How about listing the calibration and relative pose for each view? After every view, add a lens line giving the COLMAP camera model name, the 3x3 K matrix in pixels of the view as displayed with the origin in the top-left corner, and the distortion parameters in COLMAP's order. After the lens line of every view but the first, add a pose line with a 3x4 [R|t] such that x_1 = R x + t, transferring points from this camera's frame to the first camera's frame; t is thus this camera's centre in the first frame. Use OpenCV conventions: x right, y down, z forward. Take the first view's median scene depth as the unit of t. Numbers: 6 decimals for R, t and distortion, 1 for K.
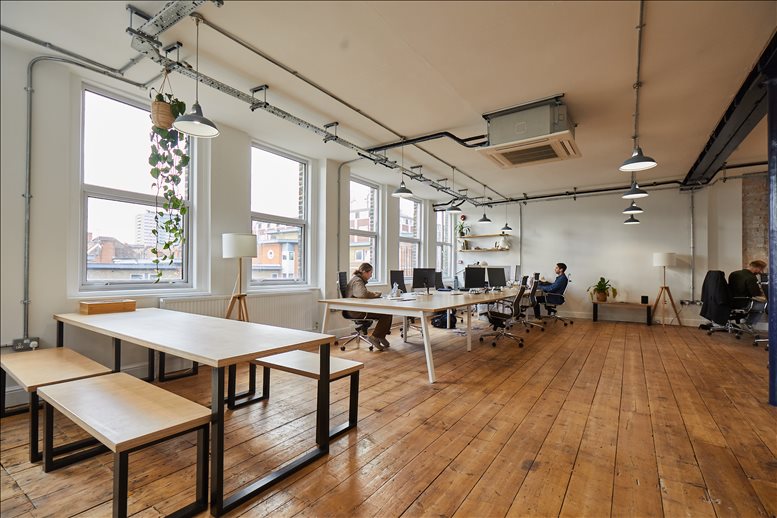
lens RADIAL K [[361.9, 0, 385.4], [0, 361.9, 267.3], [0, 0, 1]] dist [0.000182, -0.000758]
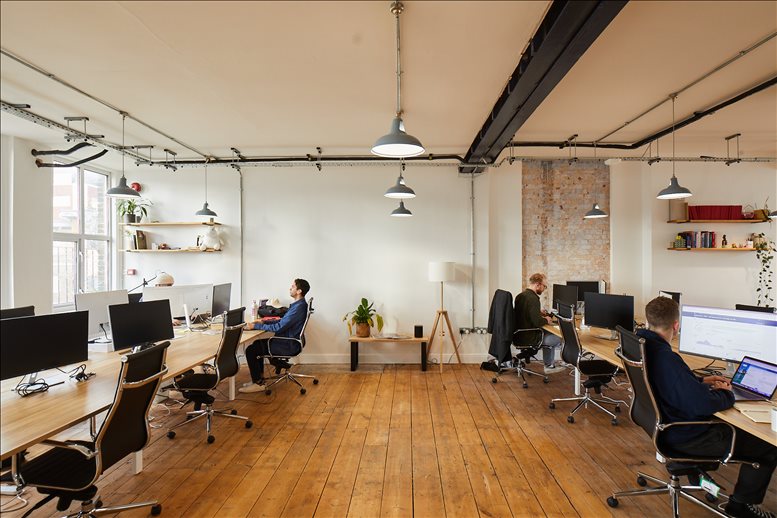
lens RADIAL K [[426.8, 0, 411.5], [0, 426.8, 262.0], [0, 0, 1]] dist [-0.024467, 0.000981]
pose [[0.823165, -0.008234, 0.567742, 0.352012], [0.002481, 0.999937, 0.010904, -0.063047], [-0.567796, -0.007567, 0.823134, 0.488508]]
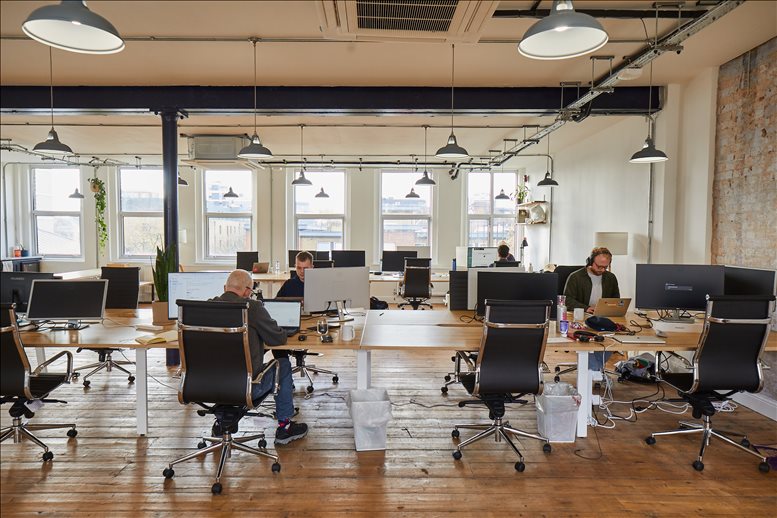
lens RADIAL K [[527.7, 0, 370.6], [0, 527.7, 258.2], [0, 0, 1]] dist [0.000195, -0.000137]
pose [[0.544808, 0.038589, -0.837672, 1.682181], [0.000736, 0.998918, 0.046496, -0.048508], [0.838560, -0.025948, 0.544190, 0.291224]]
